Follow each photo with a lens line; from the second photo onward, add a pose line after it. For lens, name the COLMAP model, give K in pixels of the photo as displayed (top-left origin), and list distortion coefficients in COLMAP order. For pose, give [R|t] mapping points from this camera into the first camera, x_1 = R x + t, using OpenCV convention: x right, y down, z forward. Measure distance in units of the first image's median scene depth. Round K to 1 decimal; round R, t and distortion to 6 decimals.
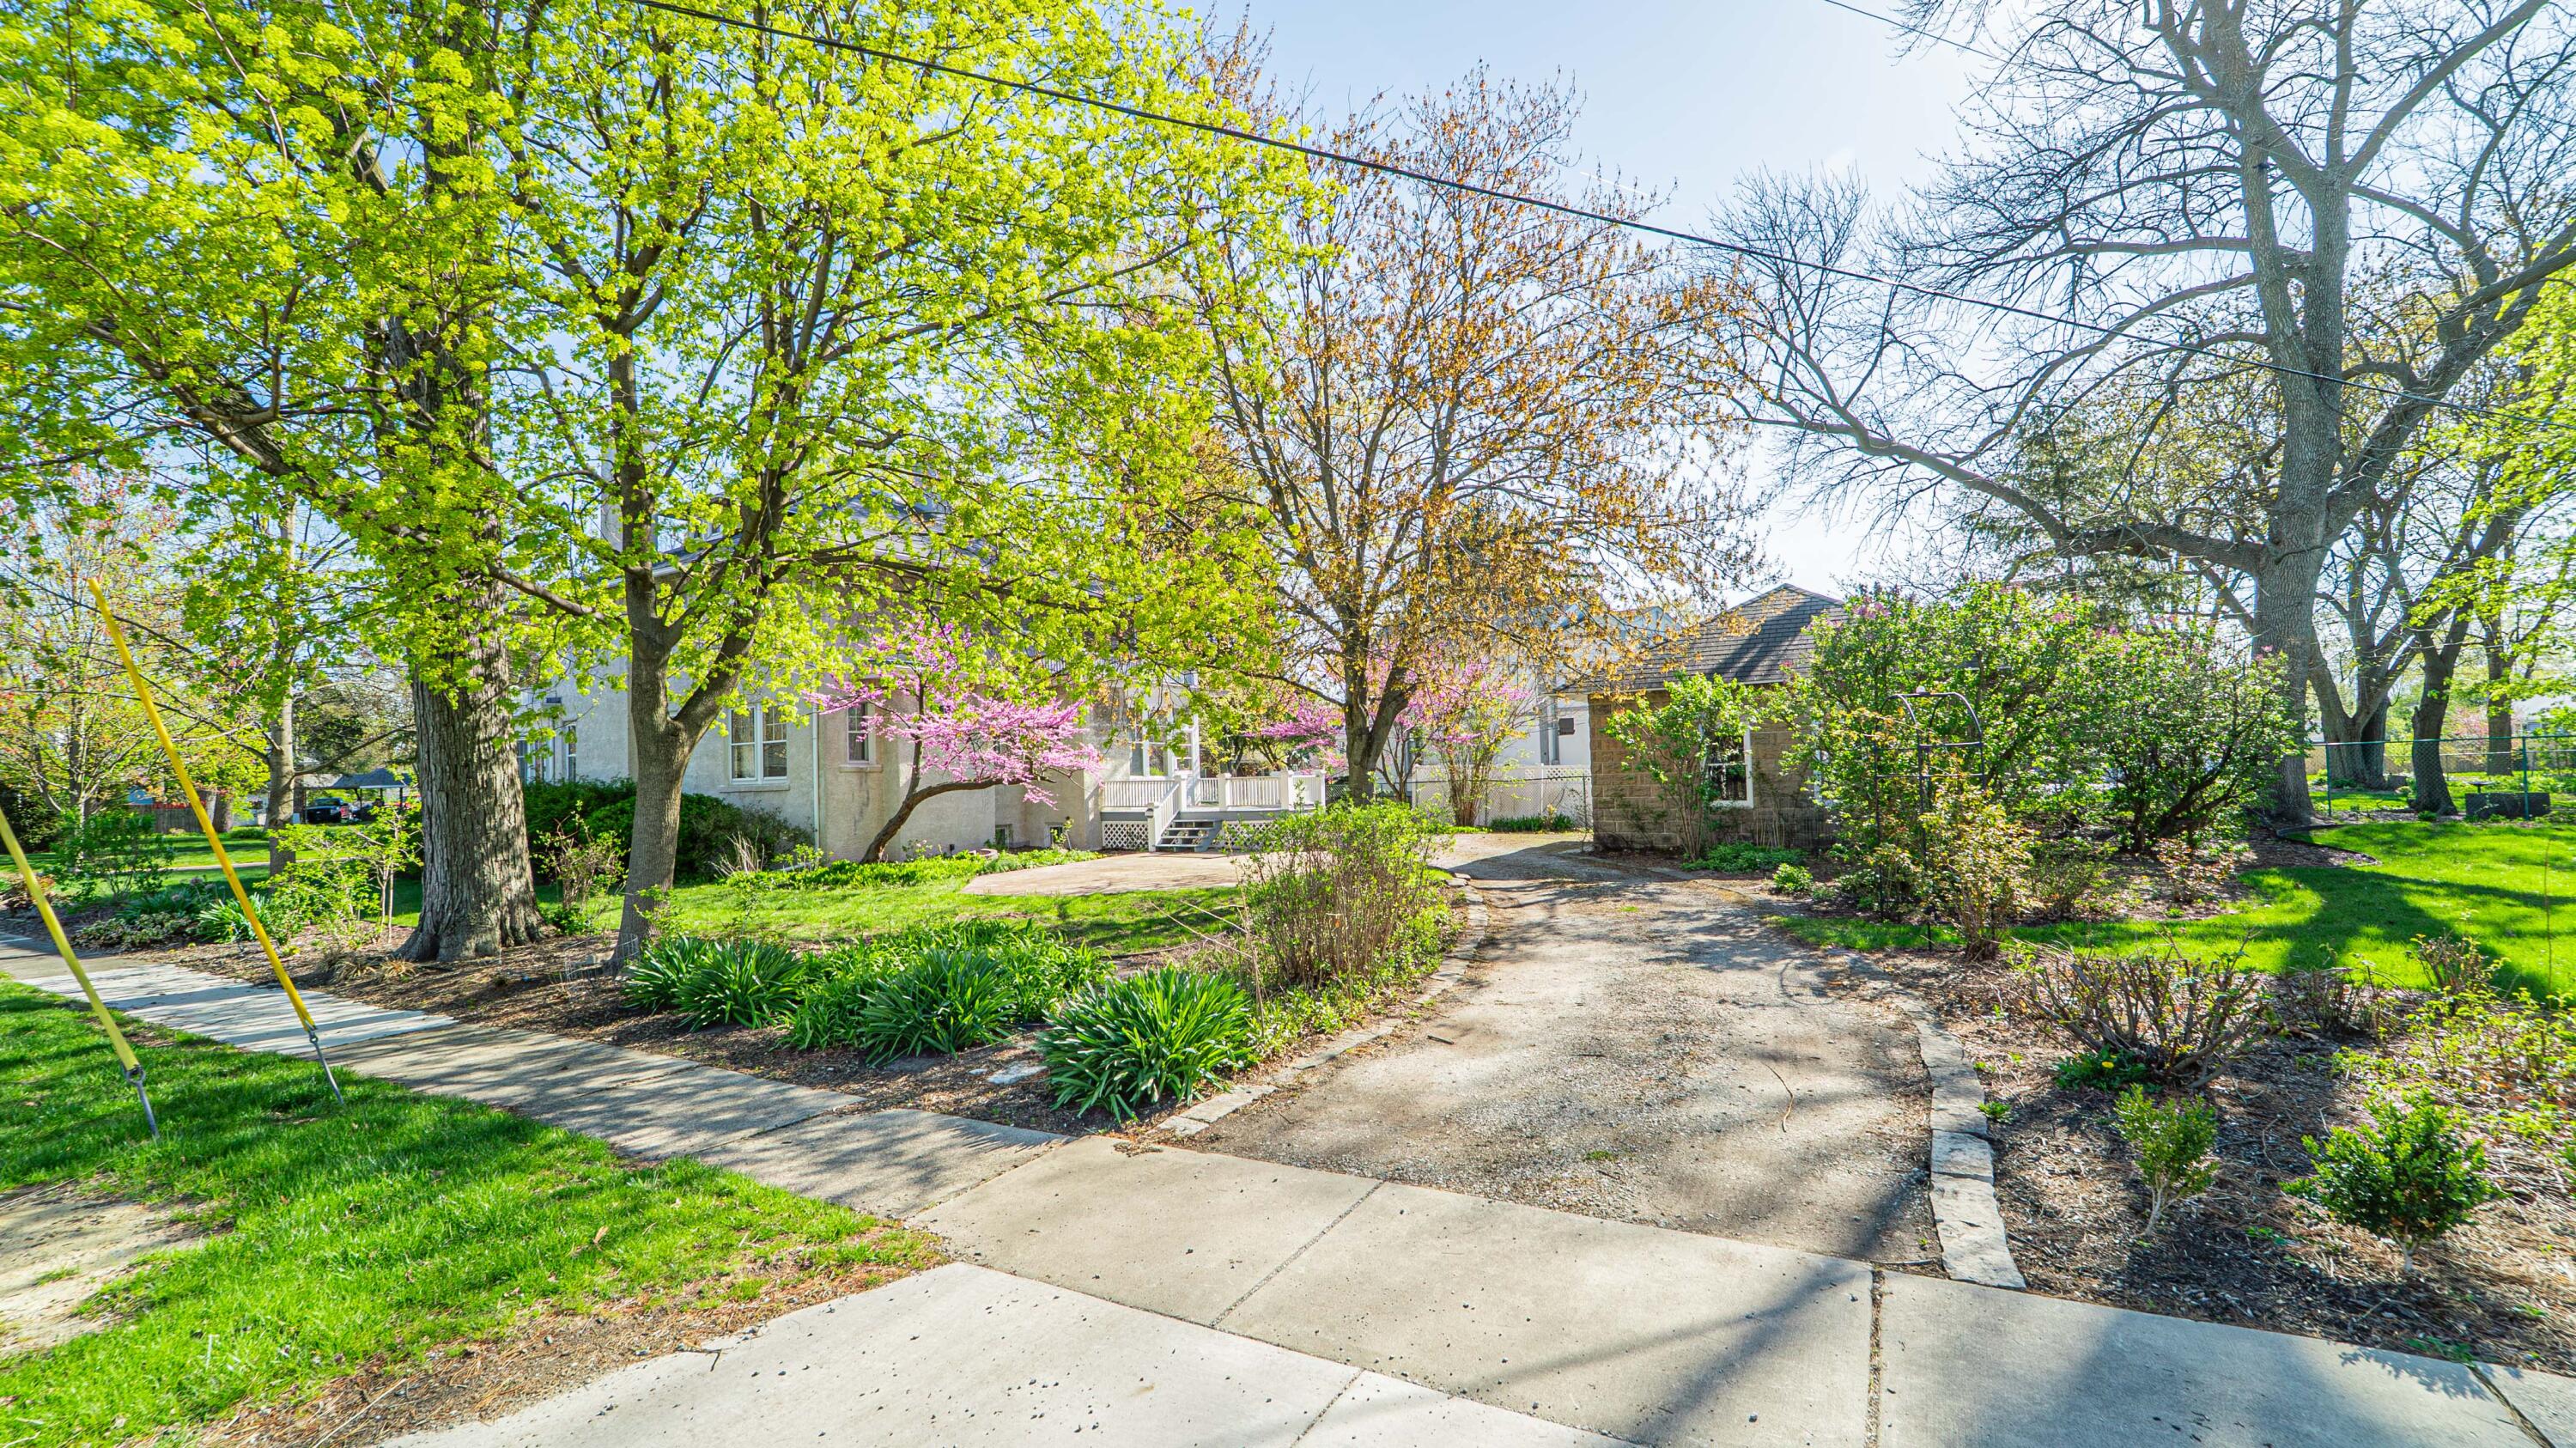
lens RADIAL K [[1107.5, 0, 1306.2], [0, 1107.5, 723.2], [0, 0, 1]] dist [-0.015608, 0.000243]
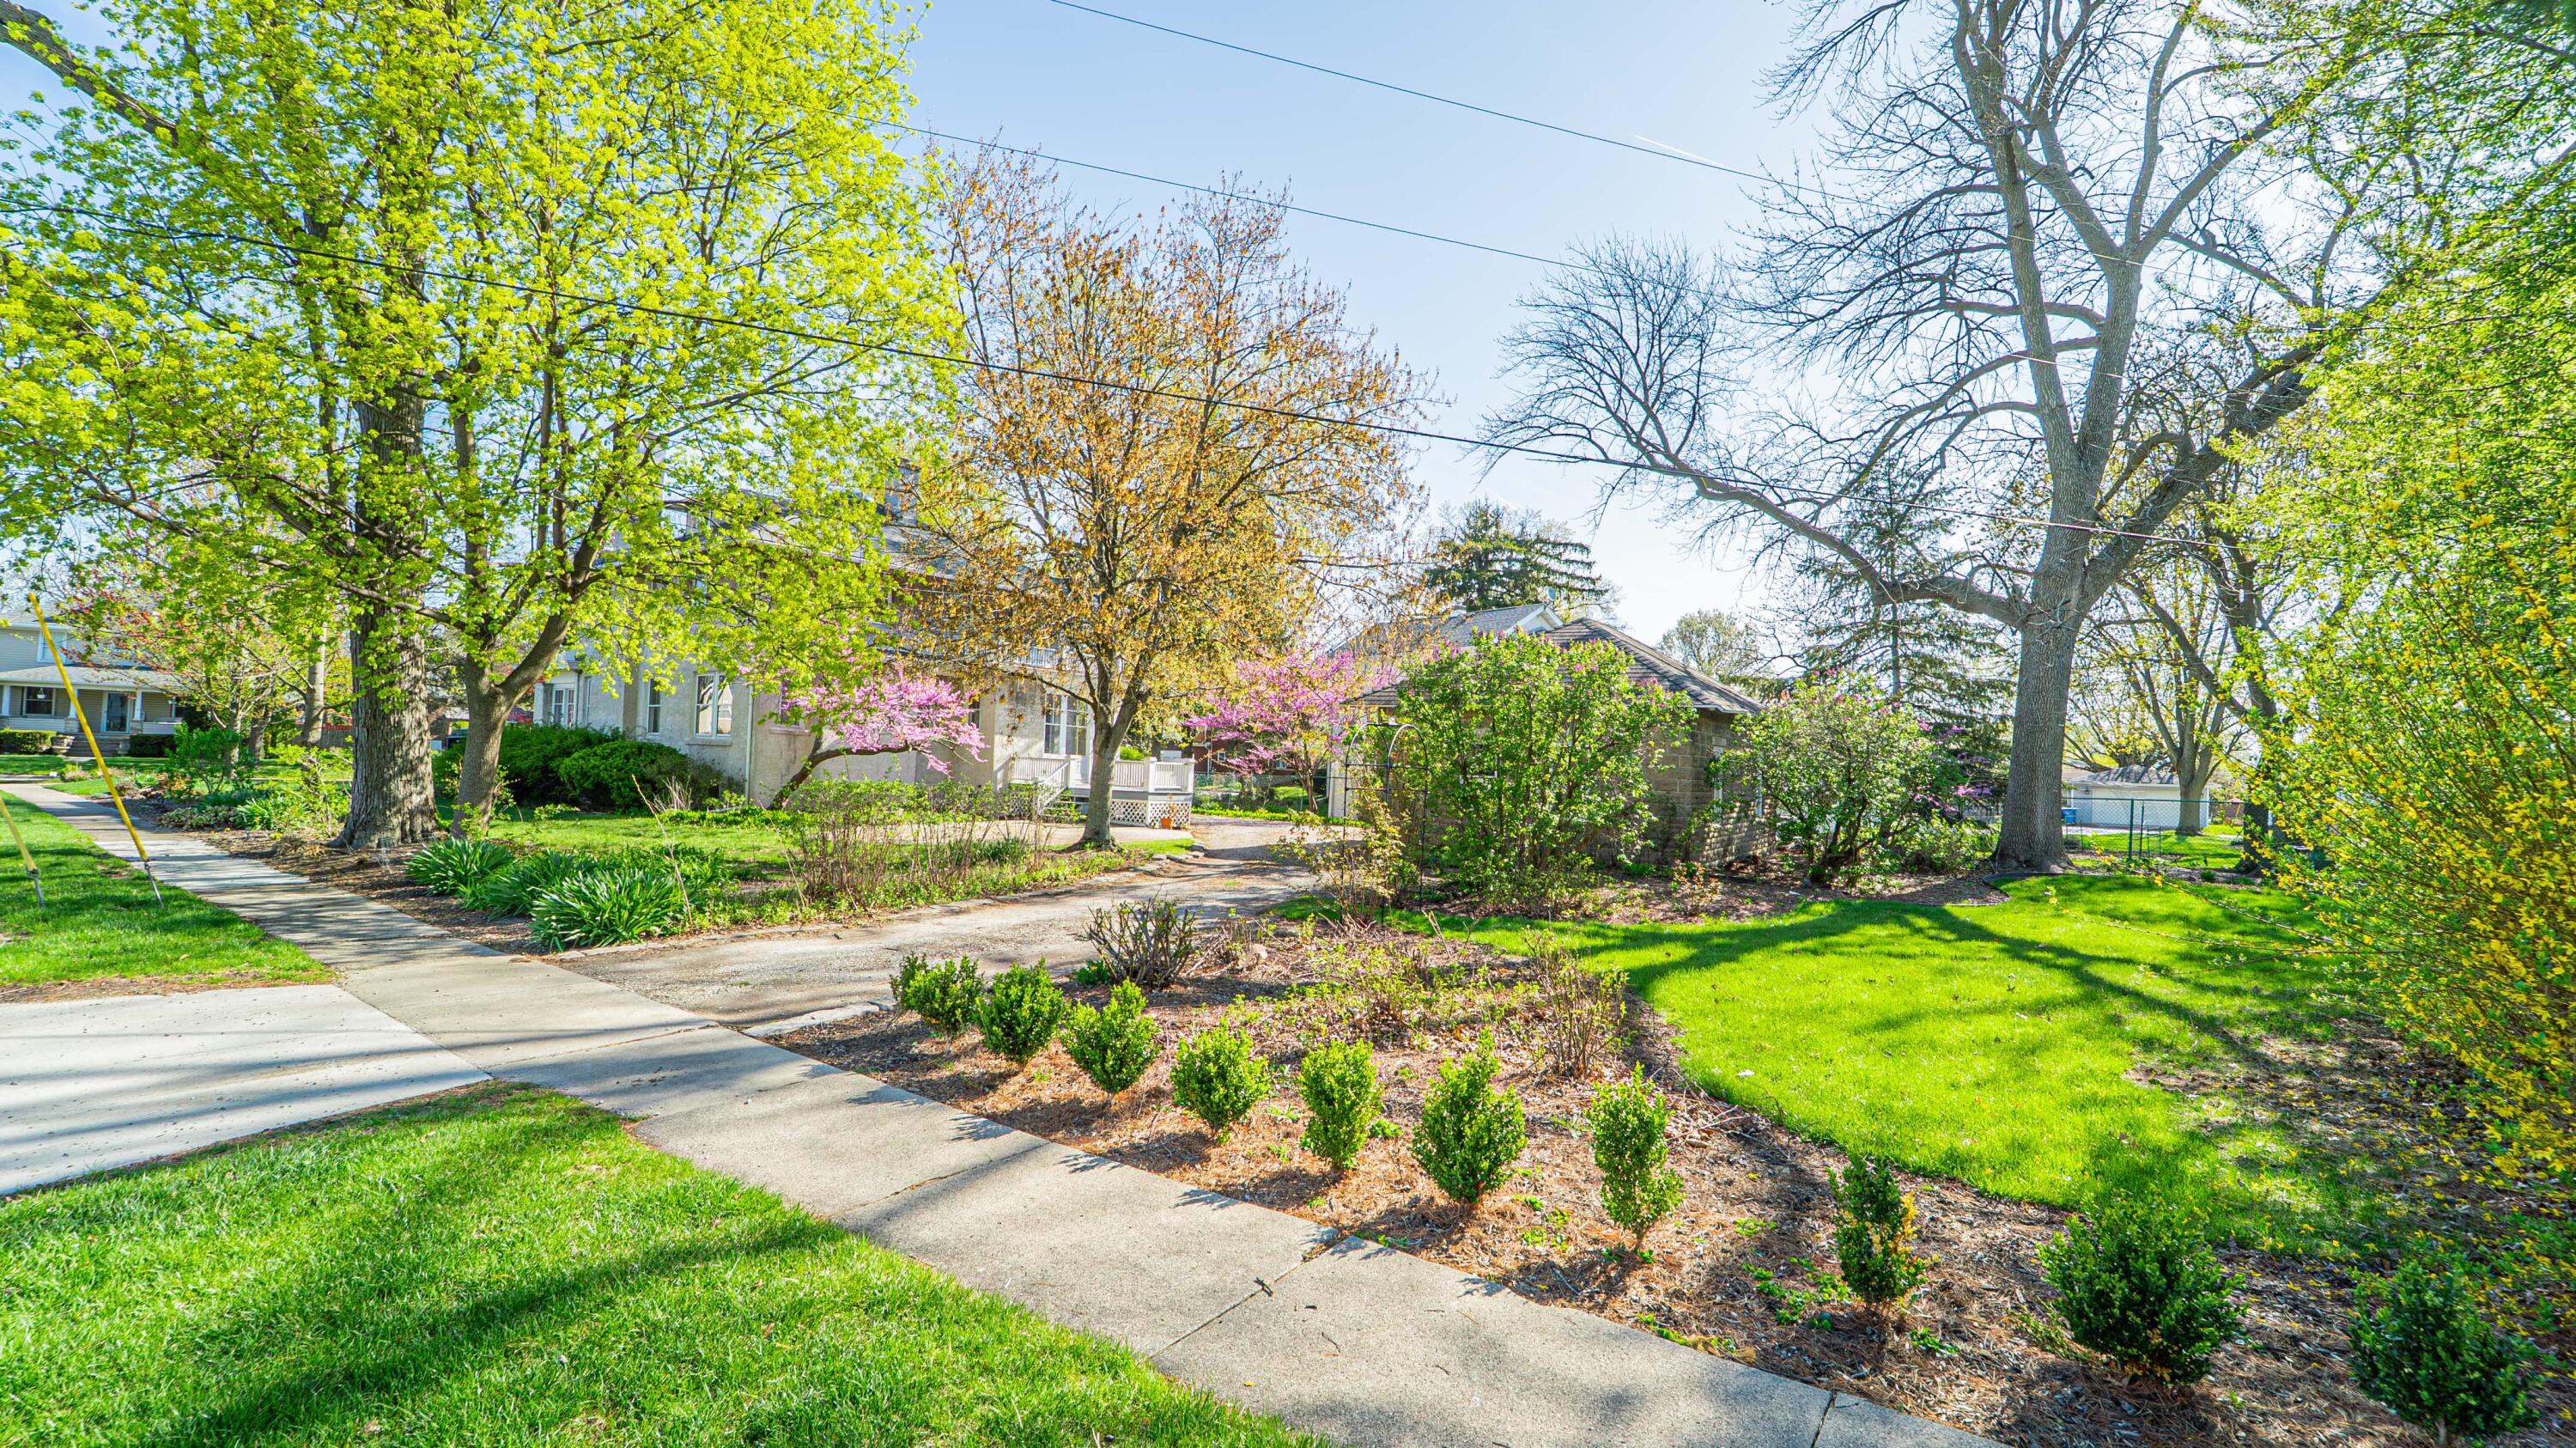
lens RADIAL K [[1107.5, 0, 1268.4], [0, 1107.5, 715.8], [0, 0, 1]] dist [-0.015608, 0.000243]
pose [[0.991919, 0.061995, -0.110692, 0.370736], [-0.061727, 0.998076, 0.005849, -0.023009], [0.110842, 0.001031, 0.993838, -0.186323]]
